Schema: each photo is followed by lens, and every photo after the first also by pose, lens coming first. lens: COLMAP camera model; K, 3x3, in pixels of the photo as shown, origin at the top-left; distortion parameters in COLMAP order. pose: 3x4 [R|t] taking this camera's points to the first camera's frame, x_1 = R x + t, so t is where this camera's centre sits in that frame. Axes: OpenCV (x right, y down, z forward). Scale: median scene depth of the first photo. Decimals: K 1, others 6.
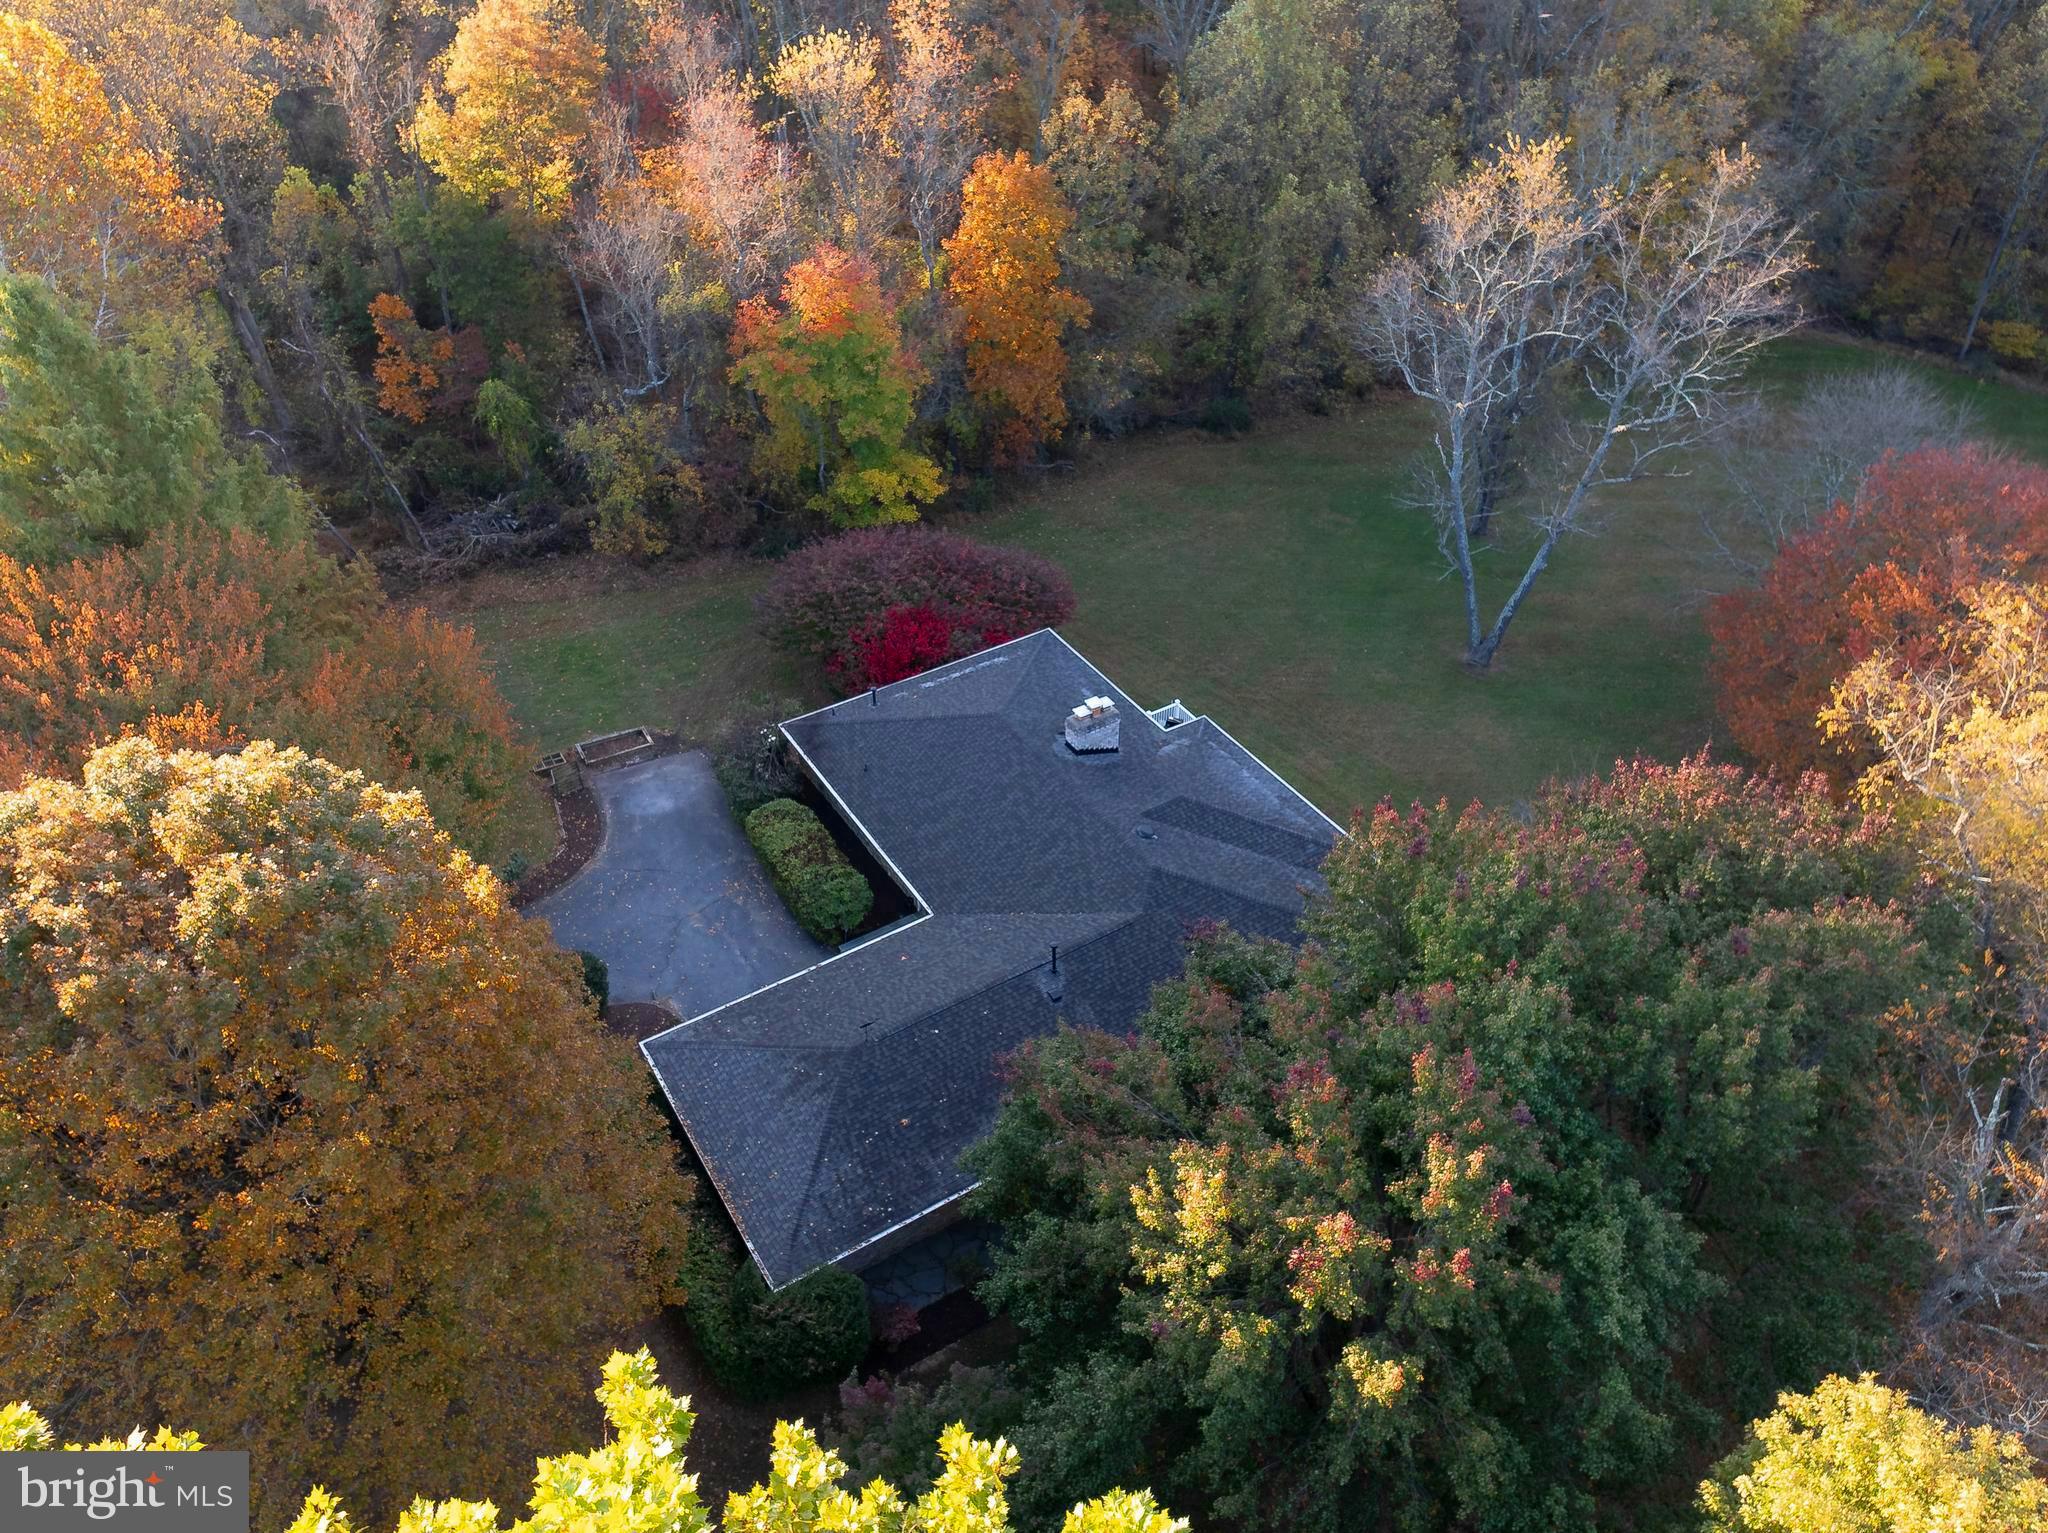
lens RADIAL K [[1444.0, 0, 1031.2], [0, 1444.0, 764.1], [0, 0, 1]] dist [-0.053014, 0.006942]
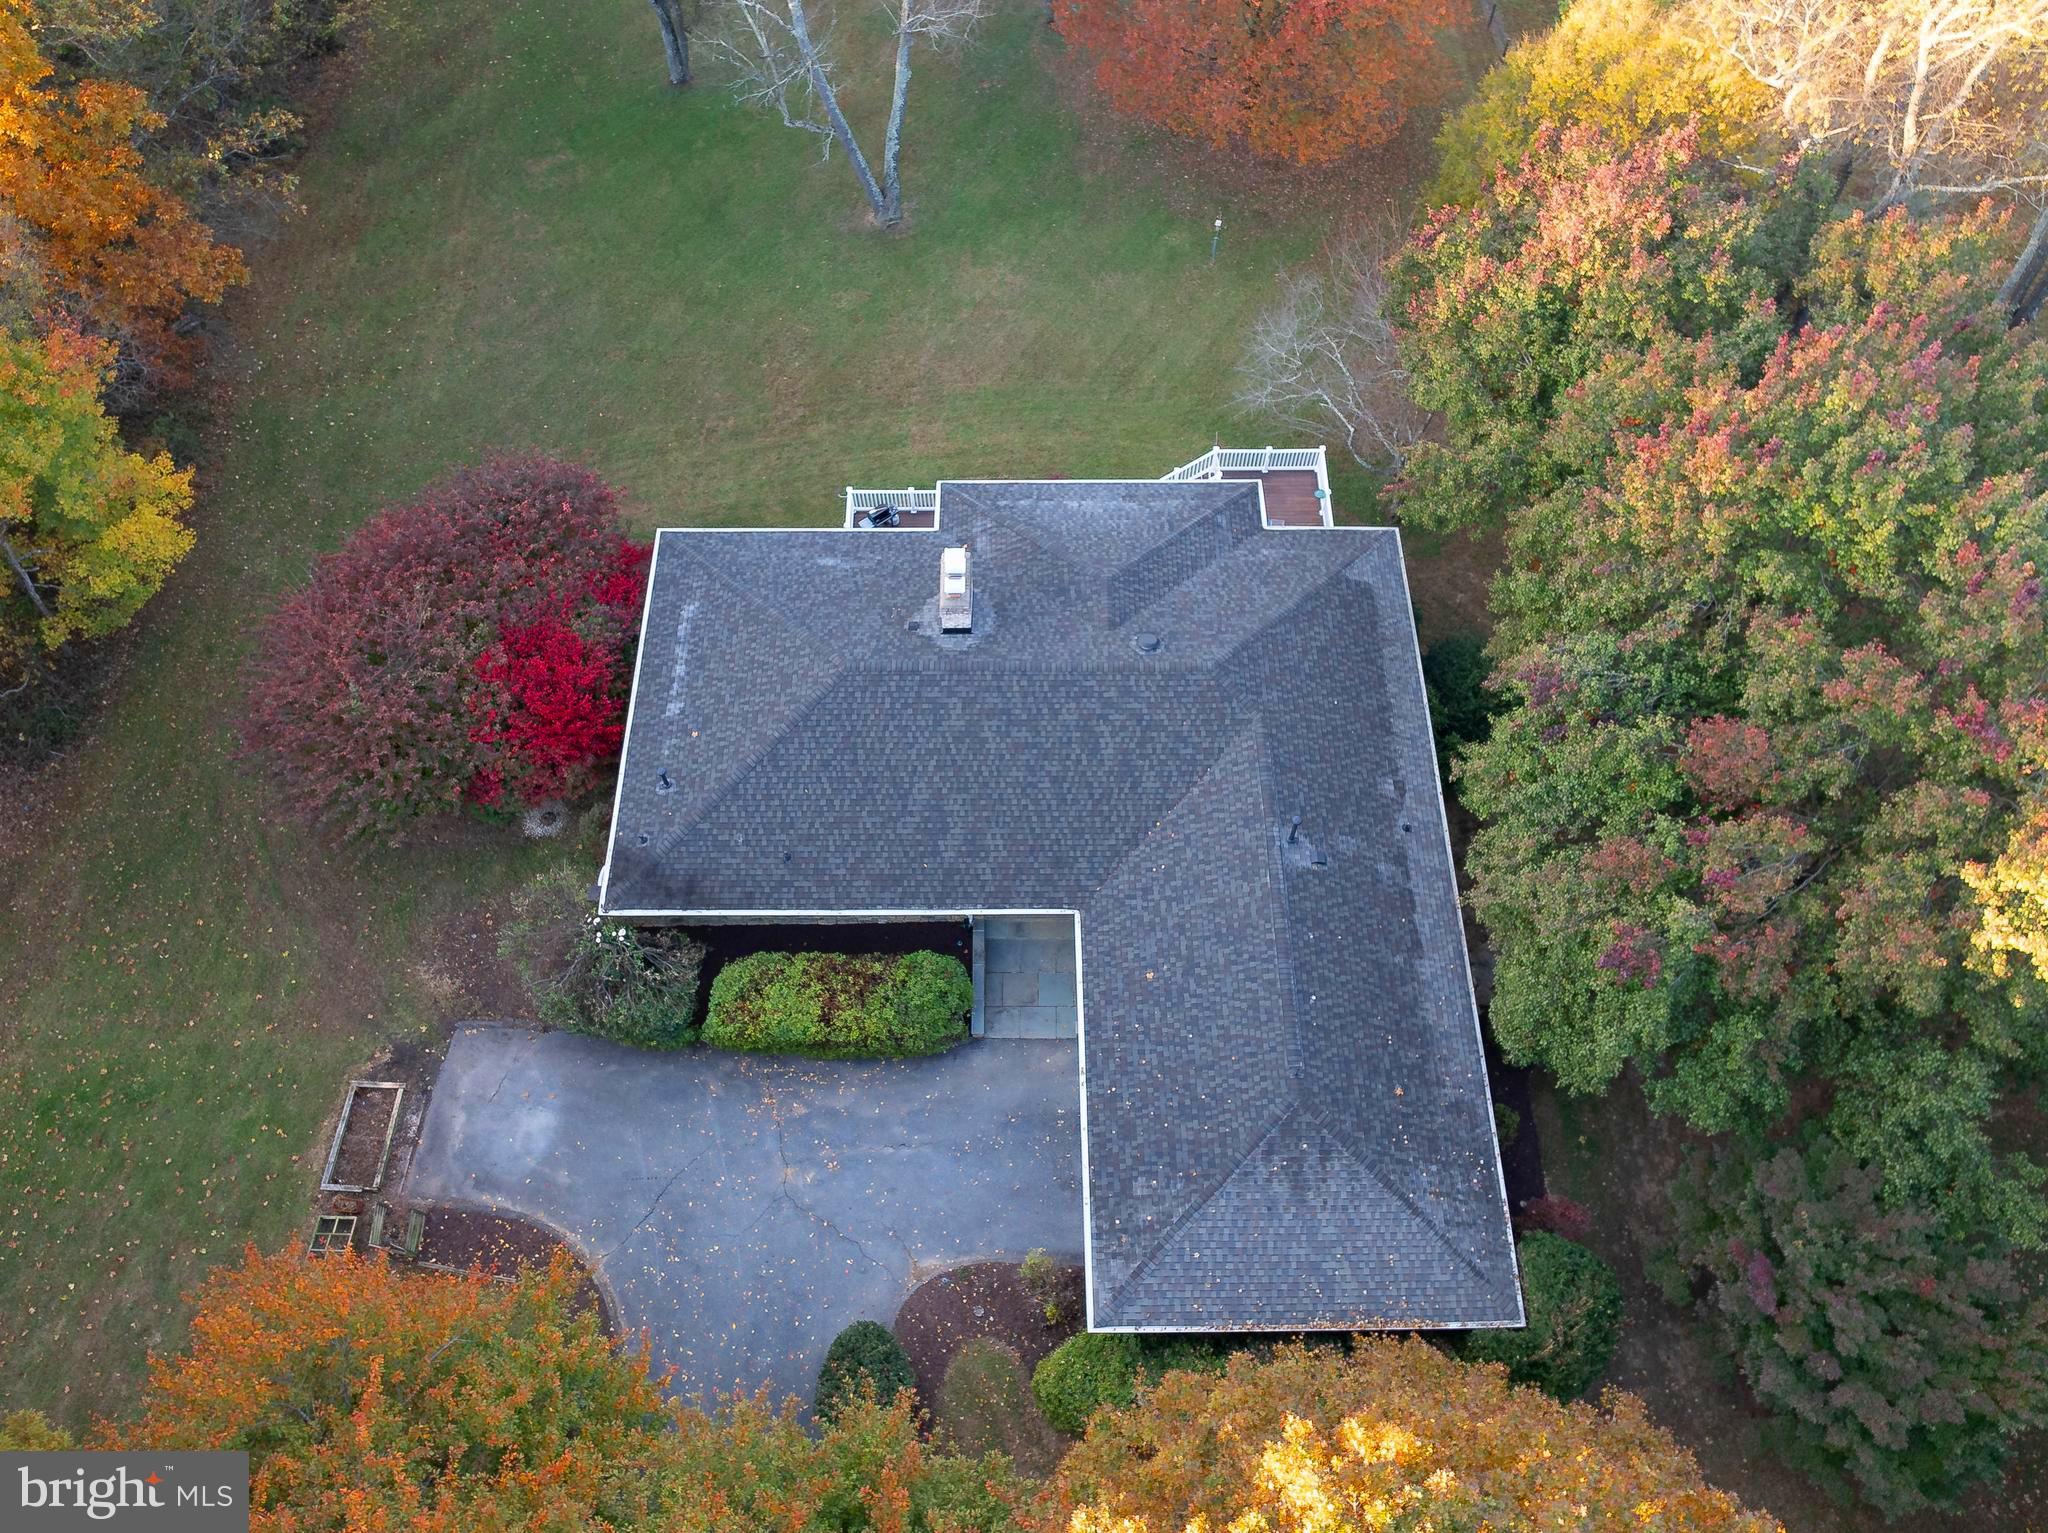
lens RADIAL K [[1444.0, 0, 1031.2], [0, 1444.0, 764.1], [0, 0, 1]] dist [-0.053014, 0.006942]
pose [[0.526512, -0.738354, 0.421449, -0.311064], [0.528489, 0.672556, 0.518042, -0.324181], [-0.665946, -0.050025, 0.744320, 0.393479]]
